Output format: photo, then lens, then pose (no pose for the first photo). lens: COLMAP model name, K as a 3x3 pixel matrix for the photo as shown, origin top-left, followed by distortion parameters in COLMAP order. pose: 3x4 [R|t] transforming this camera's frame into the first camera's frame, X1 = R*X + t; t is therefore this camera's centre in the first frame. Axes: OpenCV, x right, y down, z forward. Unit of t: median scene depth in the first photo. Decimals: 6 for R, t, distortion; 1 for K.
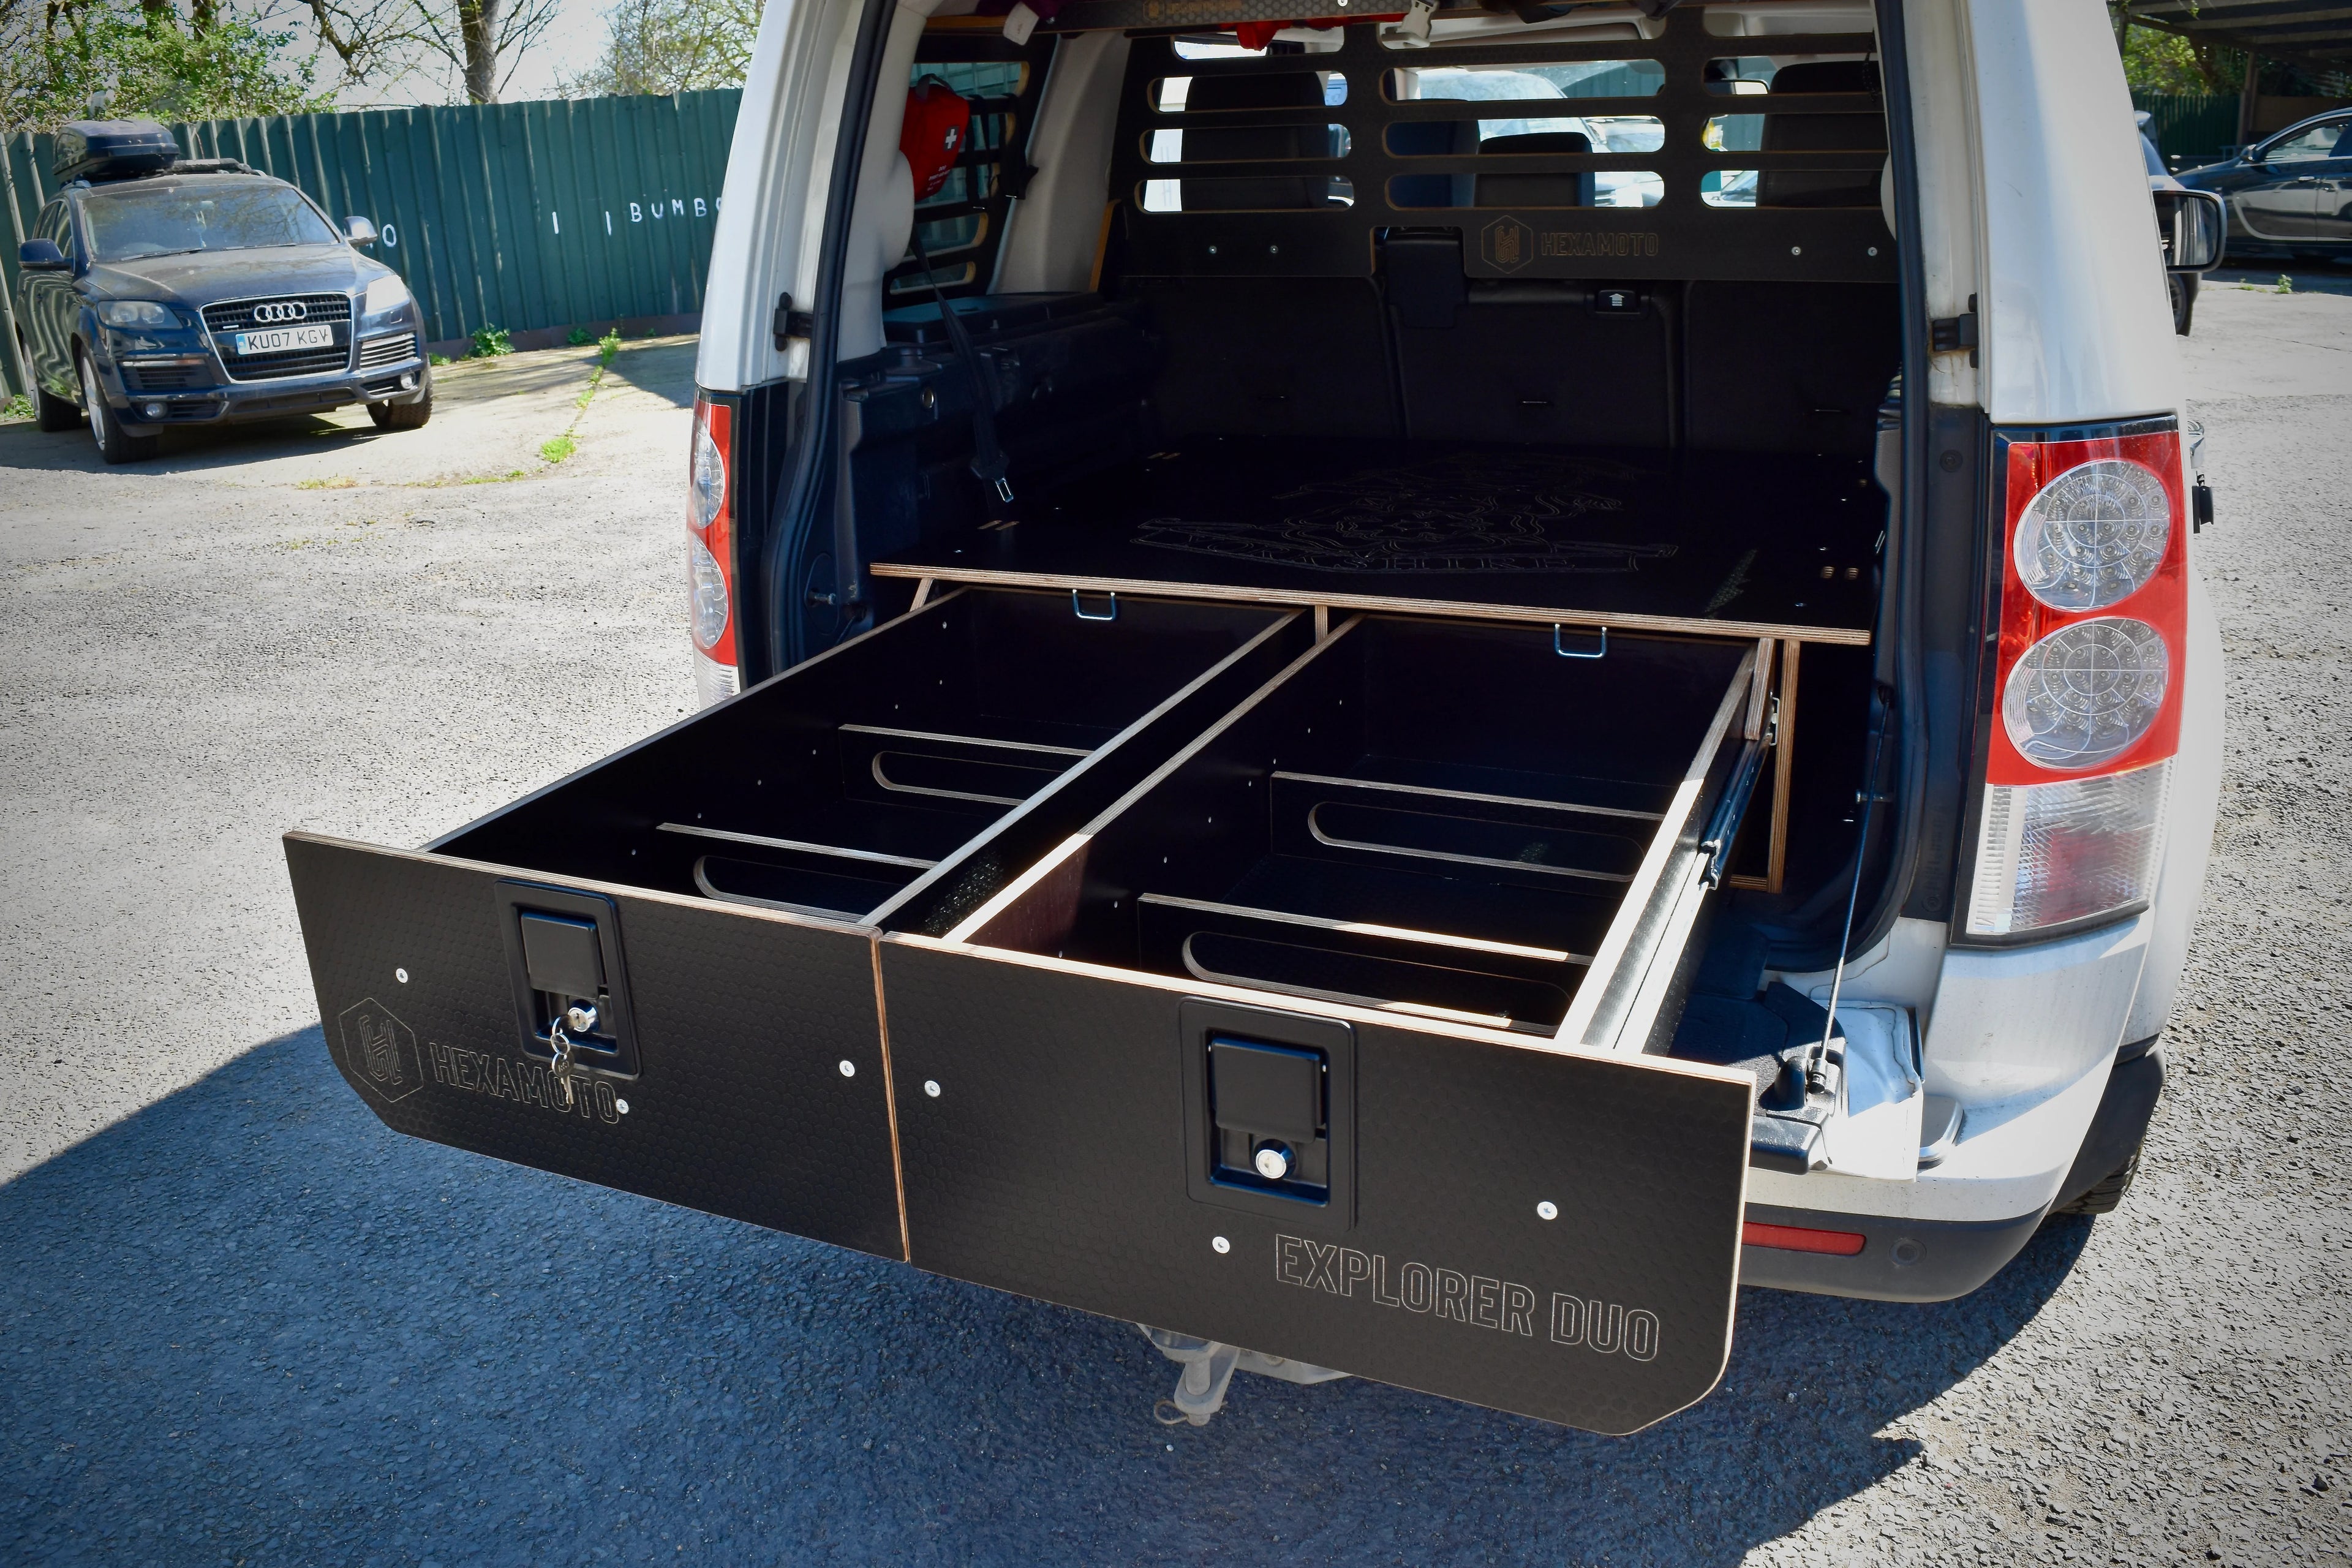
lens RADIAL K [[1821.8, 0, 1159.3], [0, 1821.8, 768.2], [0, 0, 1]] dist [0.075809, 0.001984]
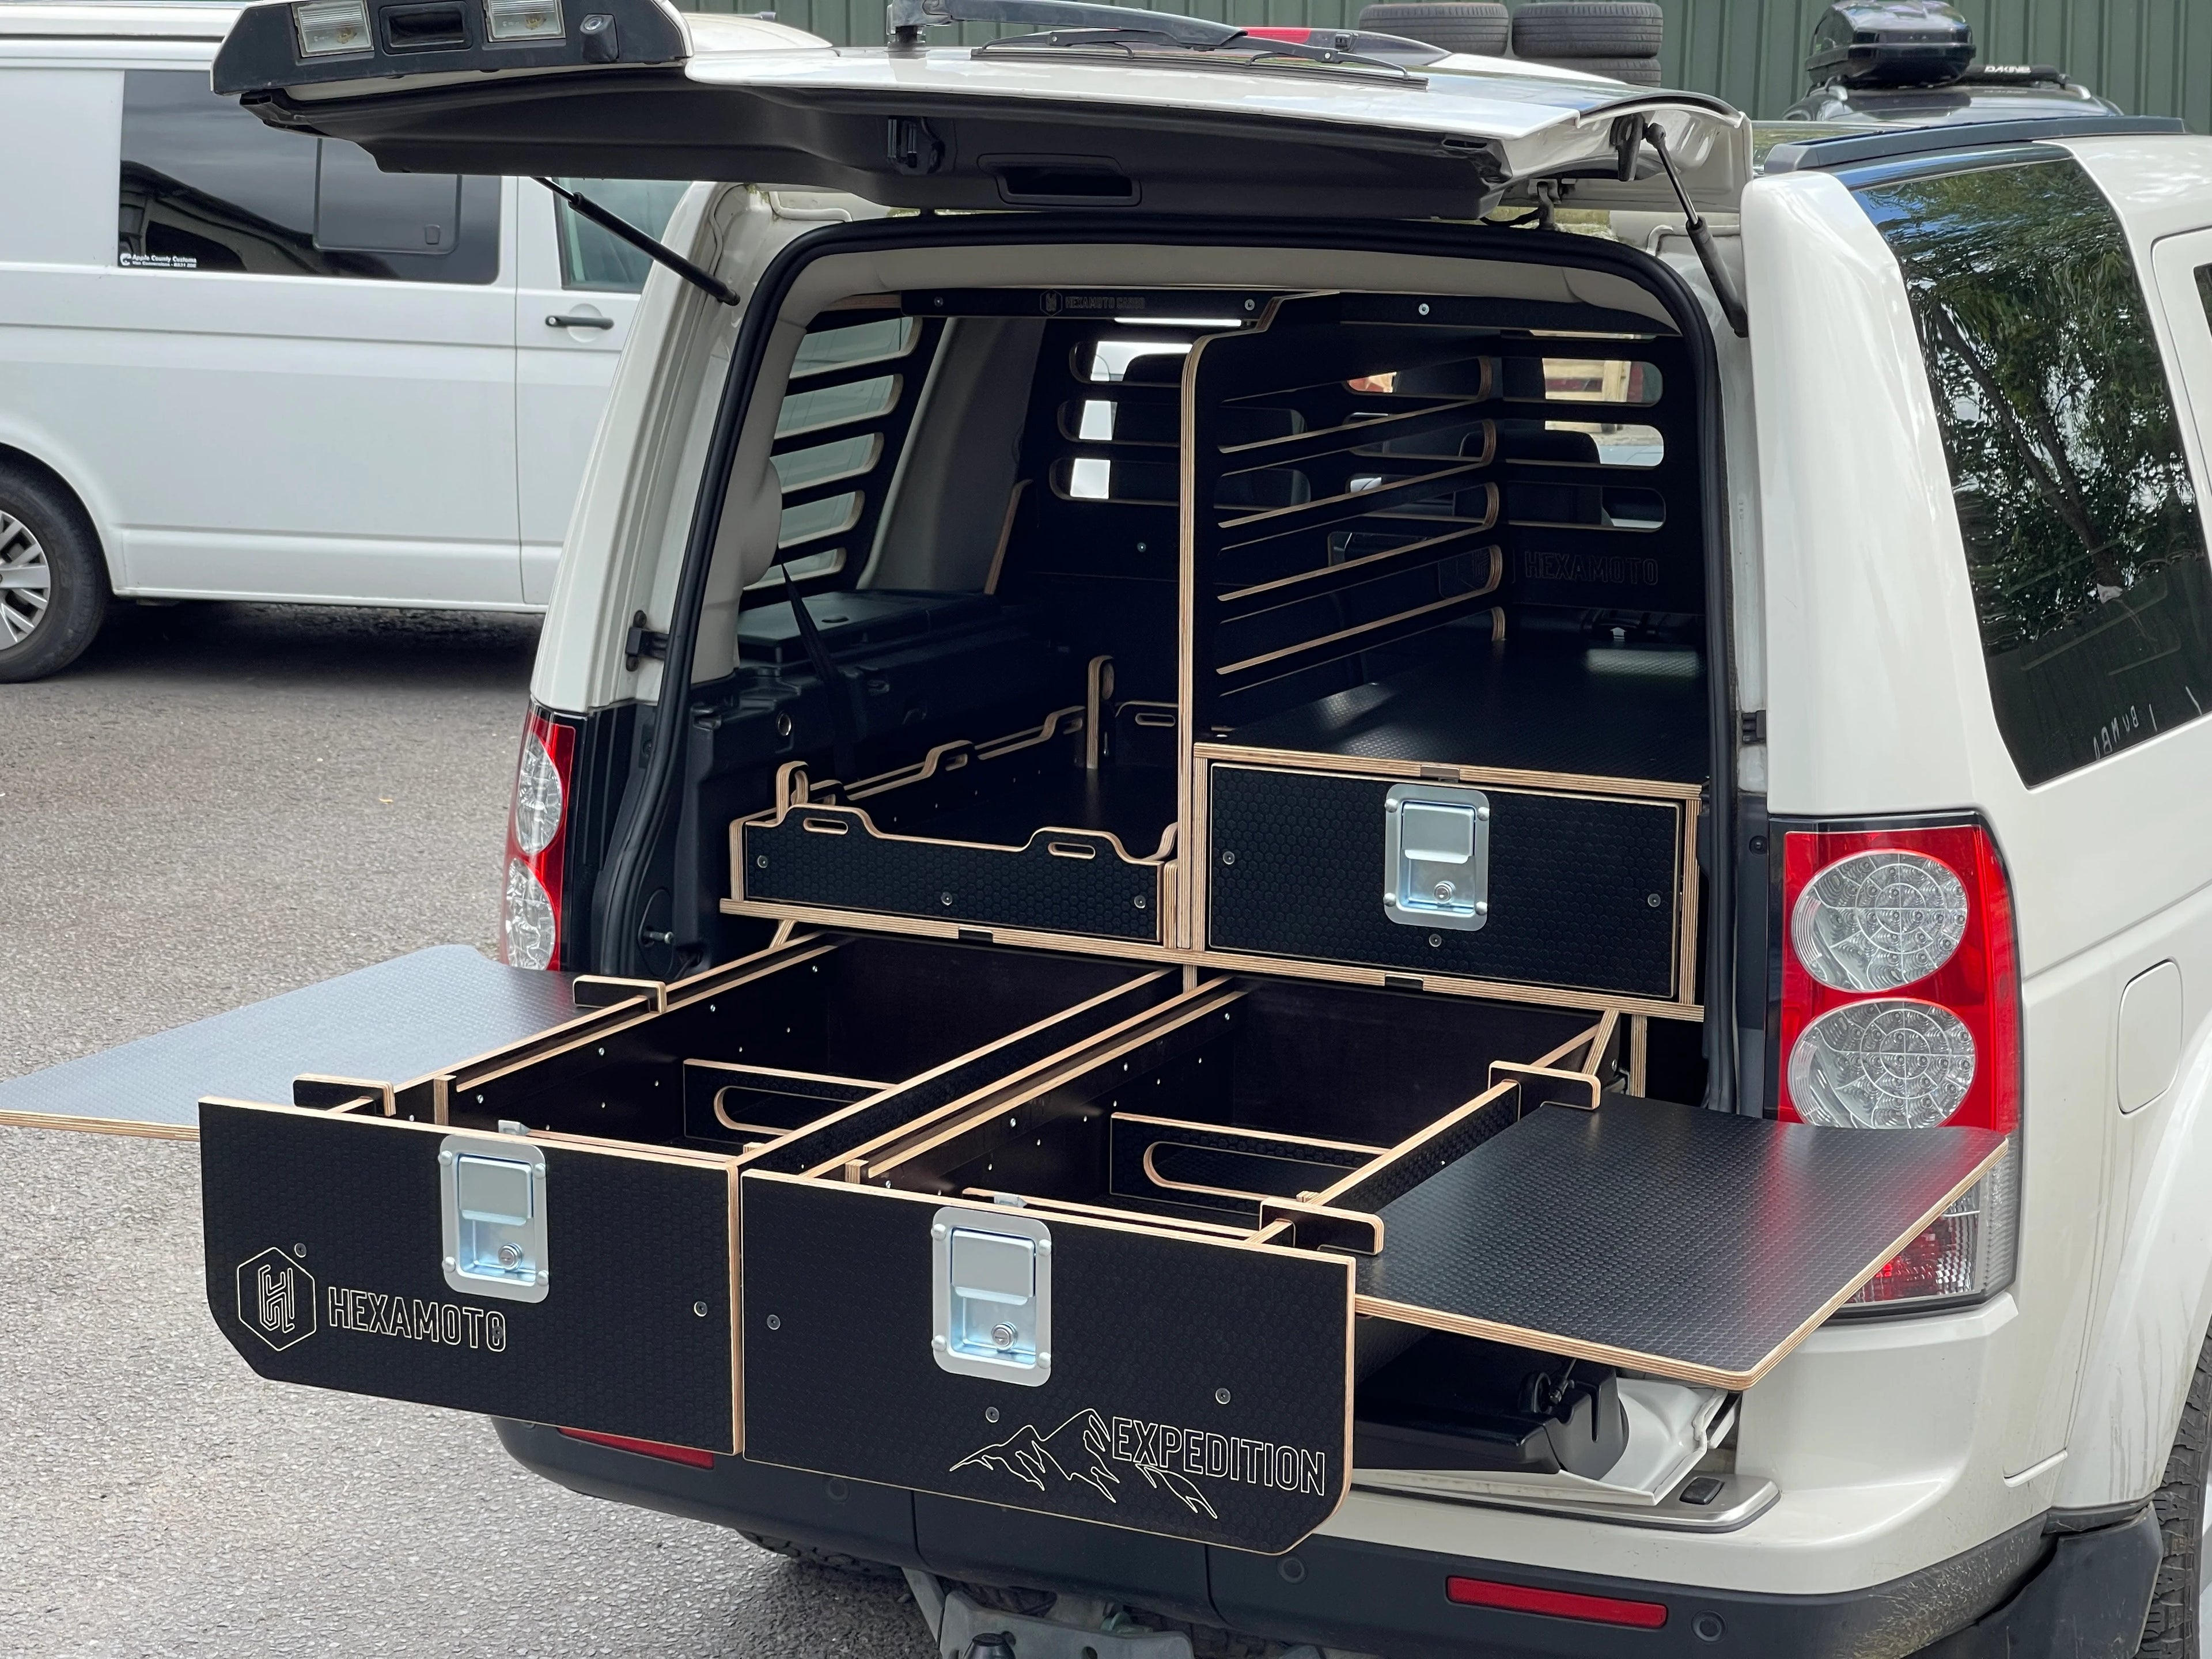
lens RADIAL K [[3974.3, 0, 1093.1], [0, 3974.3, 848.0], [0, 0, 1]] dist [0.110722, 0.000000]
pose [[0.998564, 0.046121, -0.027258, 0.083235], [-0.049766, 0.986939, -0.153215, 0.154635], [0.019836, 0.154352, 0.987817, -0.956769]]
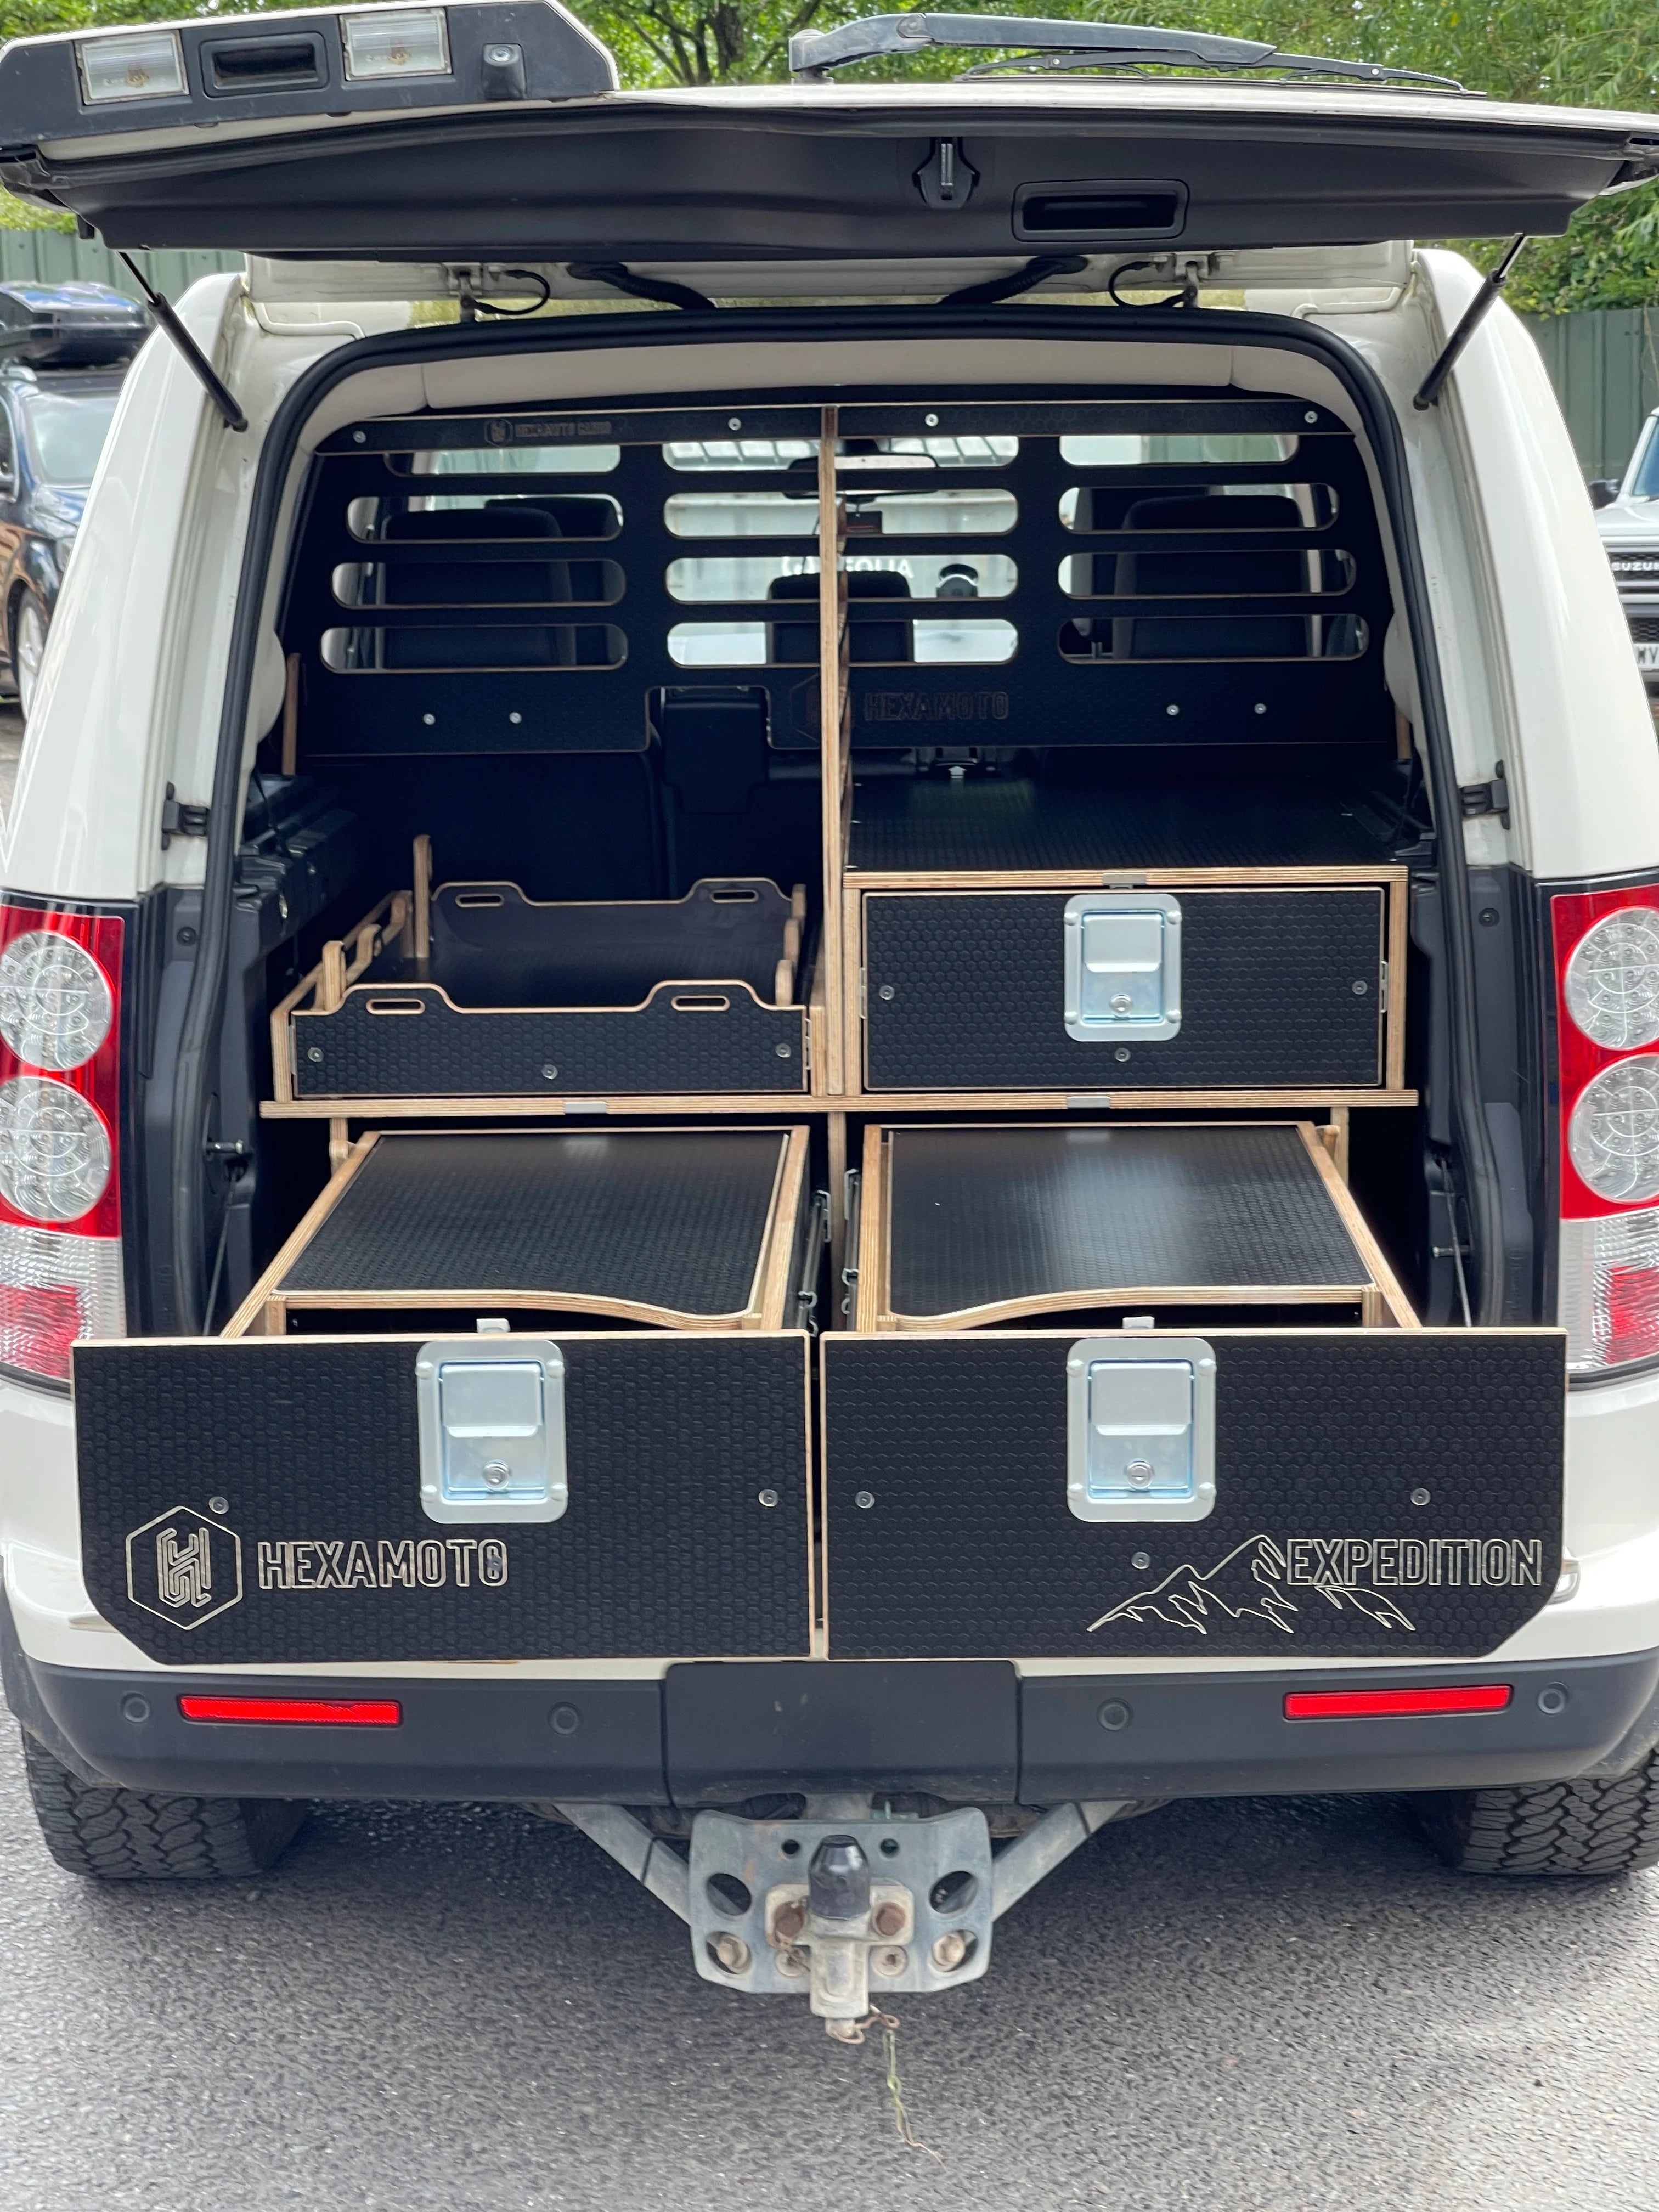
lens RADIAL K [[3974.3, 0, 774.0], [0, 3974.3, 1106.0], [0, 0, 1]] dist [0.110722, 0.000000]
pose [[0.933030, -0.051707, 0.356063, -0.579375], [0.110423, 0.983013, -0.146601, 0.170863], [-0.342434, 0.176100, 0.922891, -0.701300]]
